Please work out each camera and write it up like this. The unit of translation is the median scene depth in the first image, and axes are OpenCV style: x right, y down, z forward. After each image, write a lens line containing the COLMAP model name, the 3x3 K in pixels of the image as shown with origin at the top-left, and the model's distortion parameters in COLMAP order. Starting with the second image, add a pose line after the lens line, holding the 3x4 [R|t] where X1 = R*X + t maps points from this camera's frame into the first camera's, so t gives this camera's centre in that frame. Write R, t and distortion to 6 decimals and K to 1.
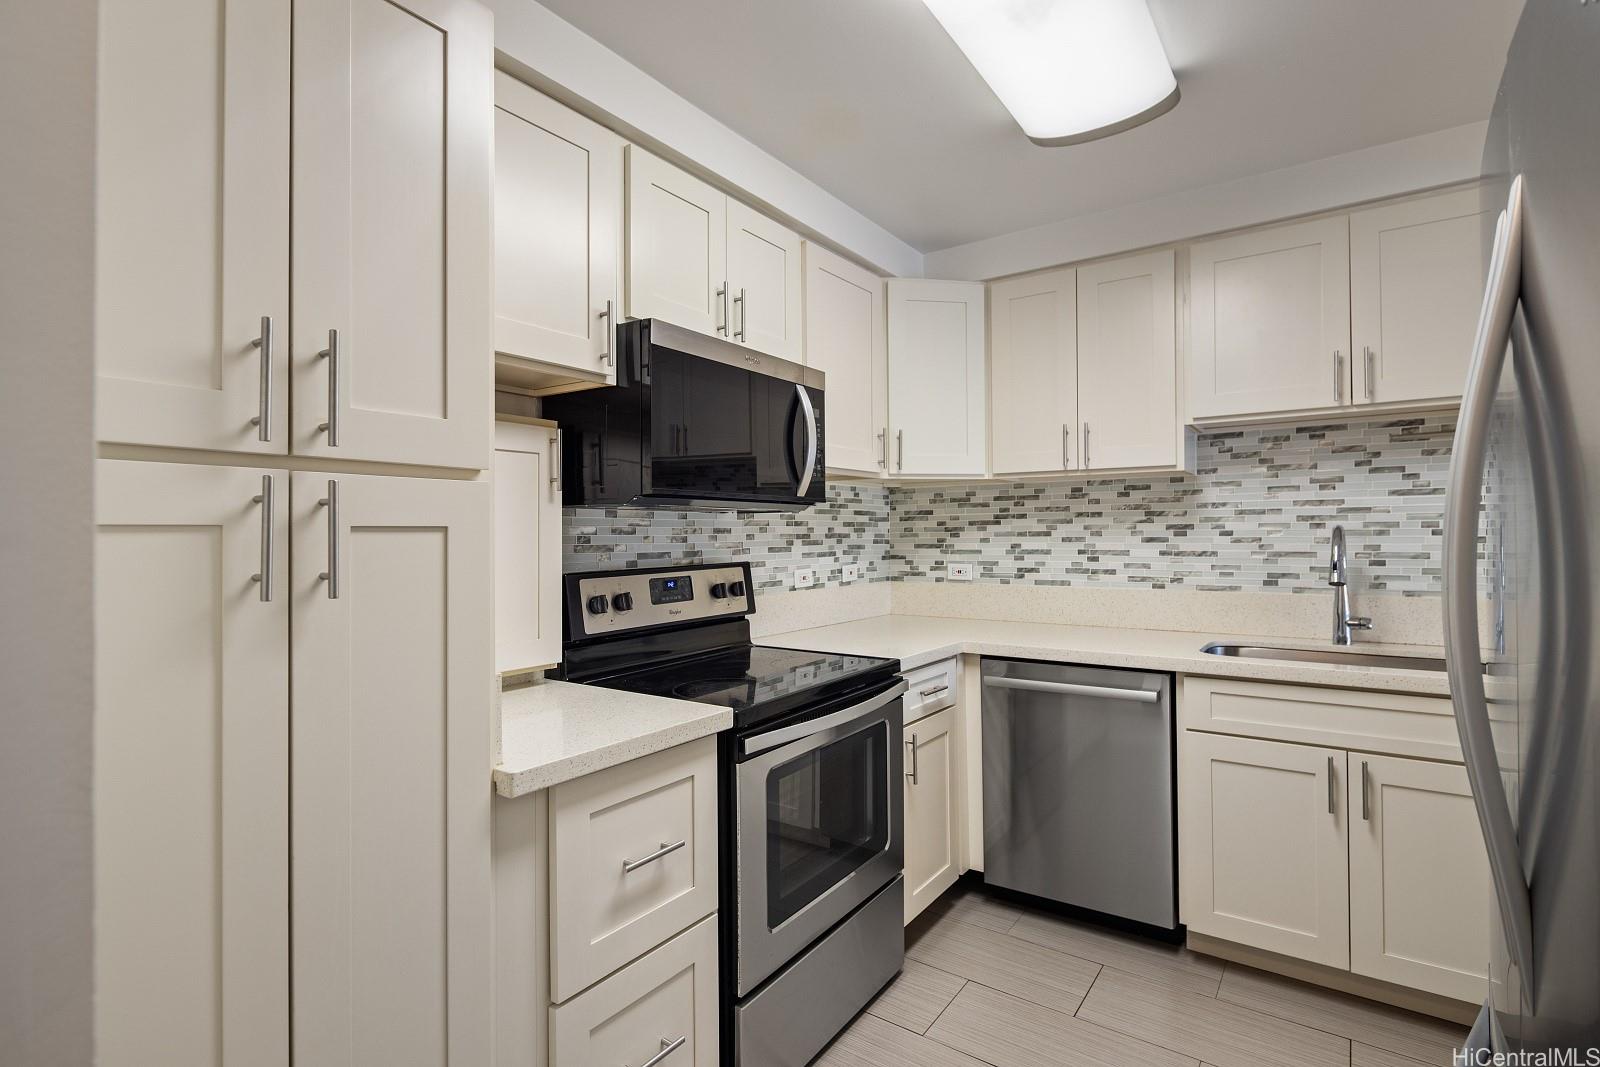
lens RADIAL K [[771.7, 0, 797.4], [0, 771.7, 530.0], [0, 0, 1]] dist [0.000186, -0.000264]
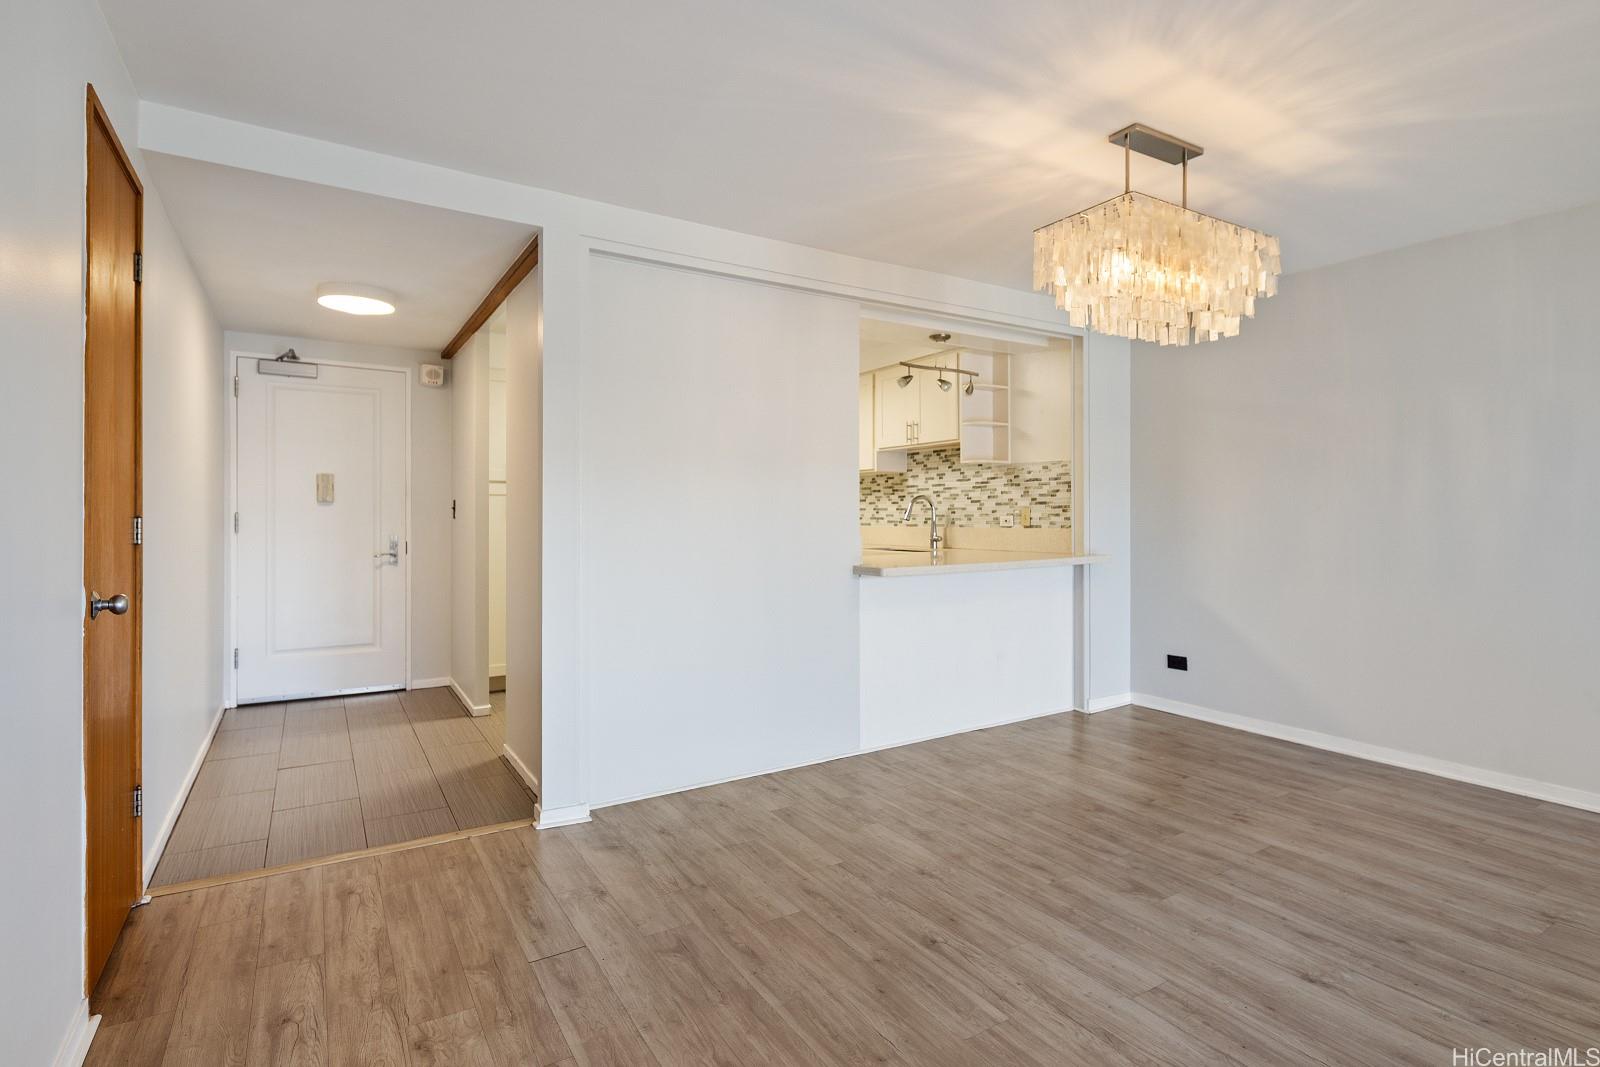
lens RADIAL K [[788.4, 0, 800.3], [0, 788.4, 514.8], [0, 0, 1]] dist [-0.000960, -0.000551]
pose [[0.920527, 0.005282, -0.390643, 1.079631], [-0.002213, 0.999963, 0.008306, 0.028213], [0.390672, -0.006781, 0.920505, -1.095590]]
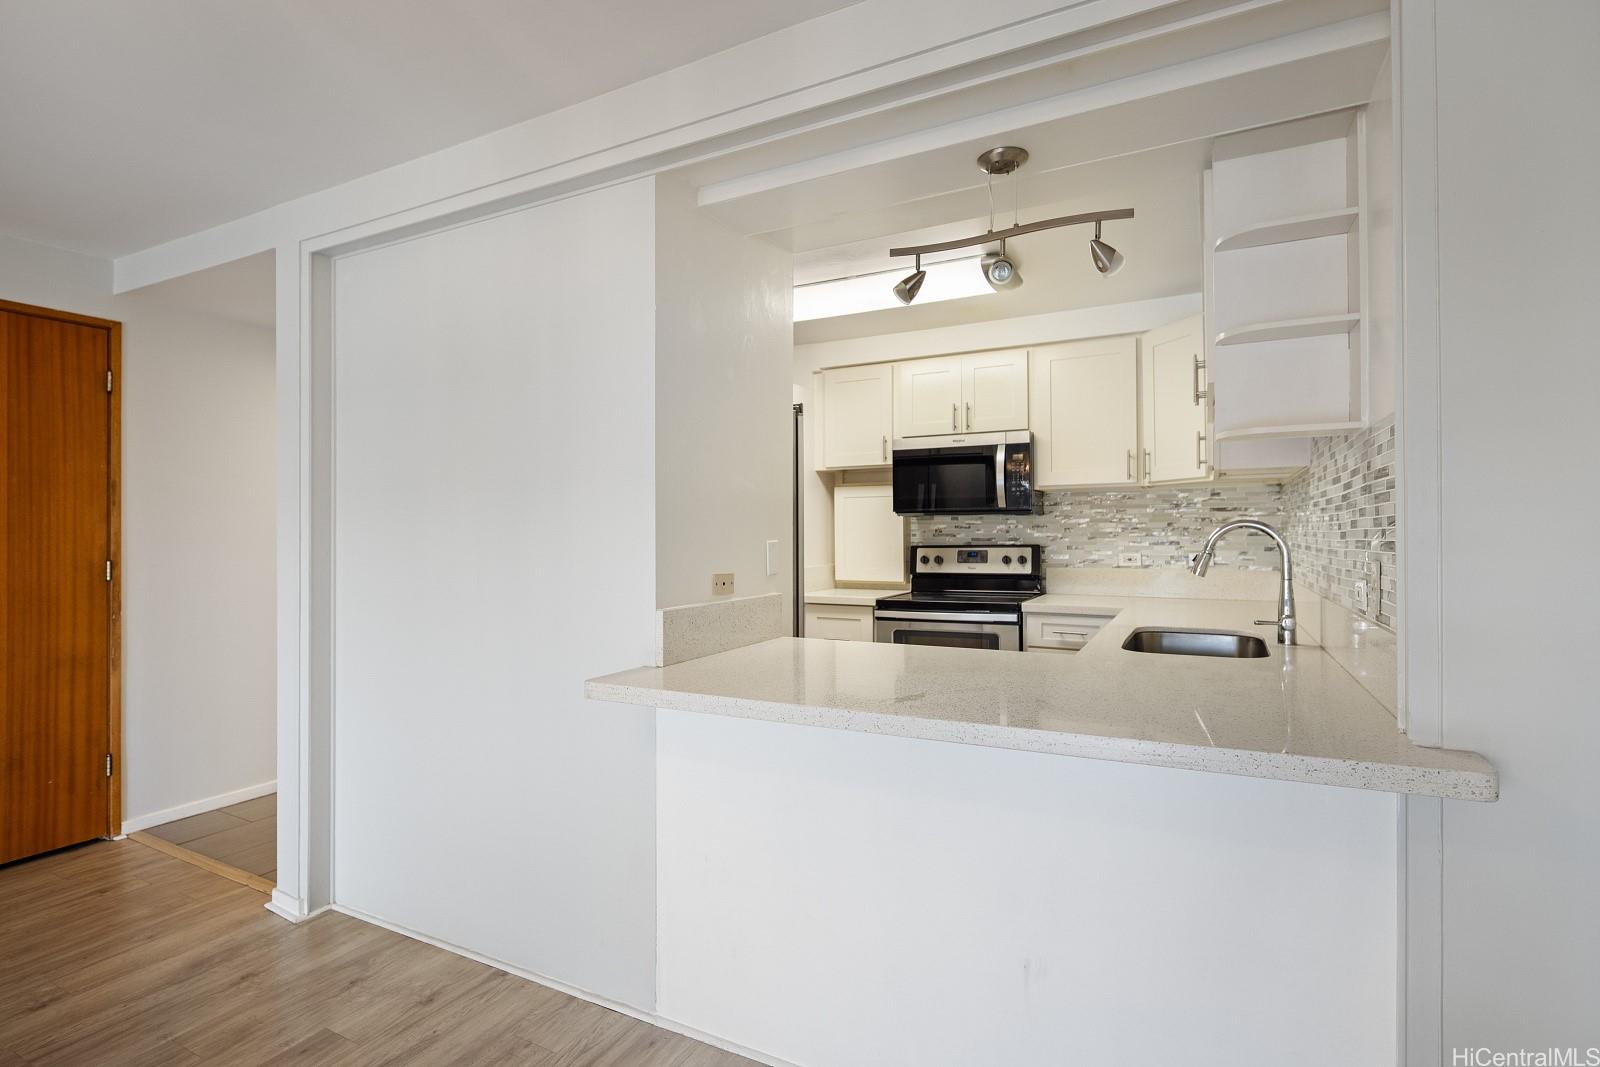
lens RADIAL K [[771.7, 0, 797.4], [0, 771.7, 530.0], [0, 0, 1]] dist [0.000186, -0.000264]
pose [[0.124608, 0.001941, -0.992204, 1.365009], [0.010108, 0.999944, 0.003226, -0.001154], [0.992155, -0.010432, 0.124581, 0.246725]]
